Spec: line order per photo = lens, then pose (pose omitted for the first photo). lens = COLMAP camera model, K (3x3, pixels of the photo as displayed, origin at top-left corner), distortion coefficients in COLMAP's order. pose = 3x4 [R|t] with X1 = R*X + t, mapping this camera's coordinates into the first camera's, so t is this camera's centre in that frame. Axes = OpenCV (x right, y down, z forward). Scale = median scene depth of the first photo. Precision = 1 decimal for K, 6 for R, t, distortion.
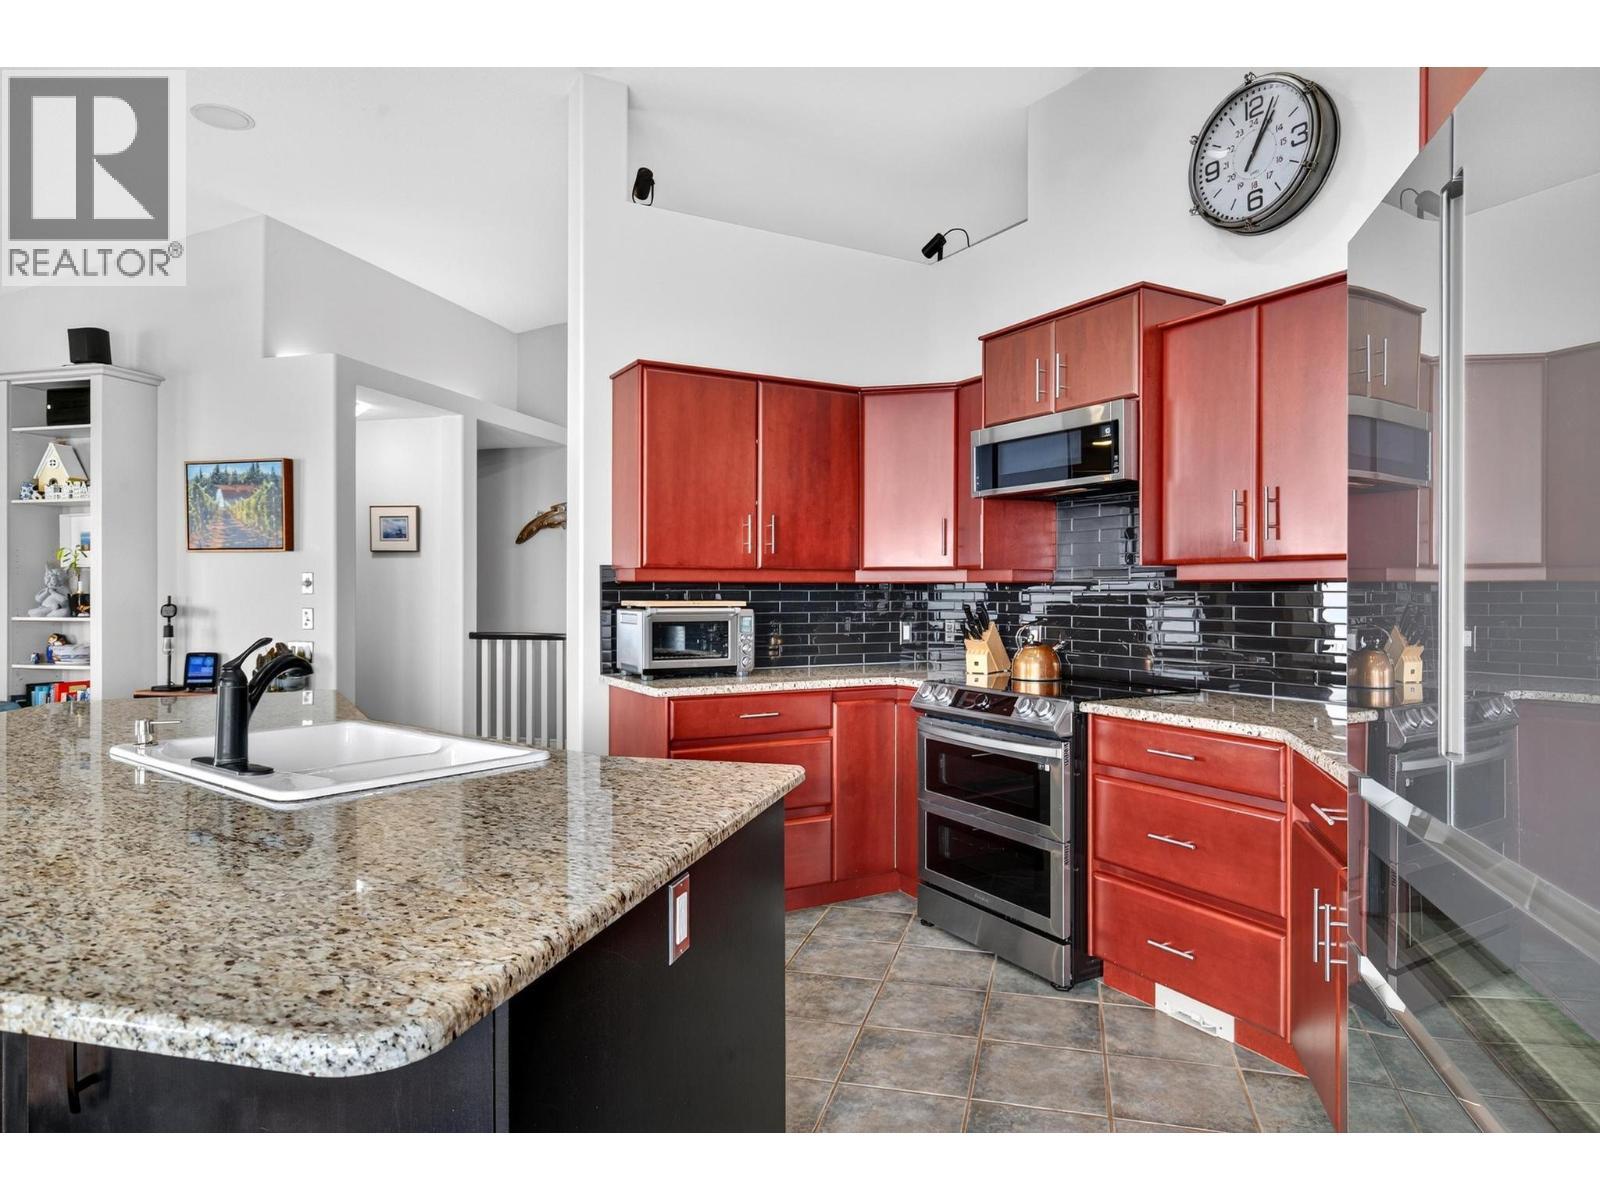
lens RADIAL K [[967.1, 0, 799.3], [0, 967.1, 589.8], [0, 0, 1]] dist [-0.000981, -0.000287]
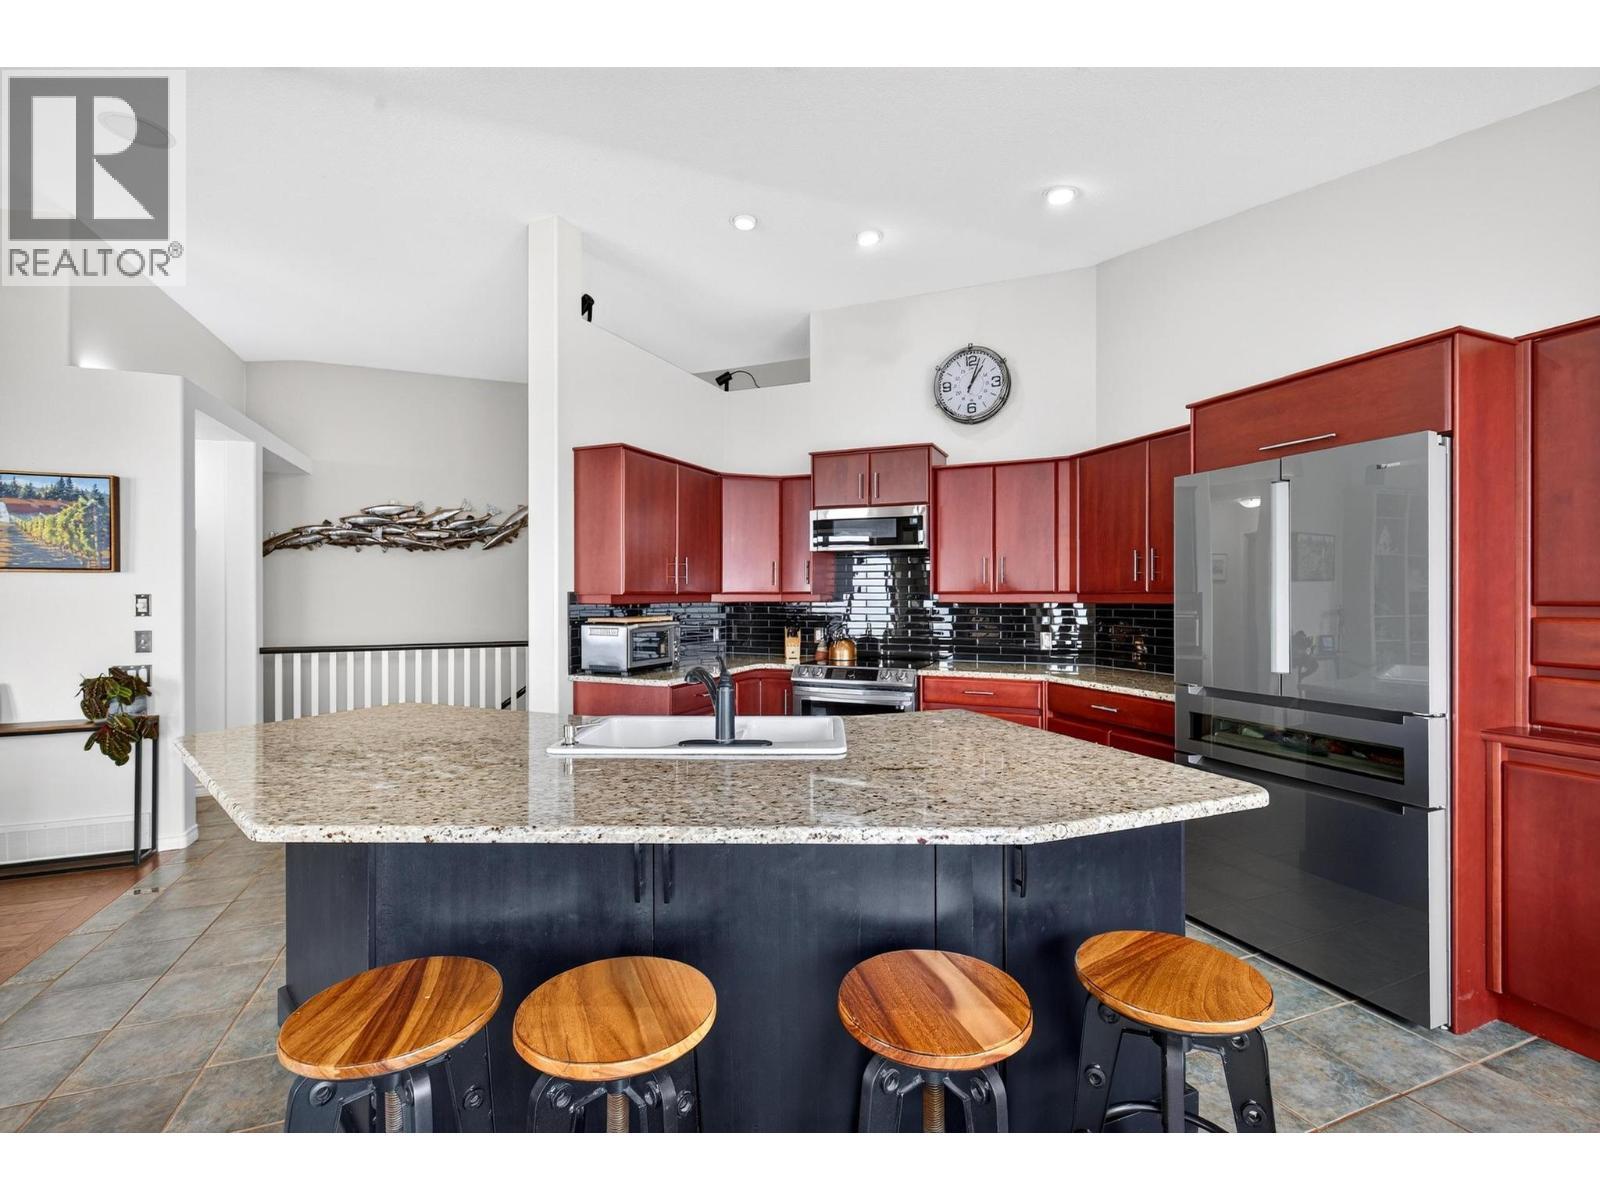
lens RADIAL K [[716.9, 0, 803.2], [0, 716.9, 596.1], [0, 0, 1]] dist [0.002361, -0.000261]
pose [[0.807091, -0.003680, 0.590415, -0.525669], [0.002858, 0.999993, 0.002326, -0.021001], [-0.590420, -0.000190, 0.807096, 0.022329]]
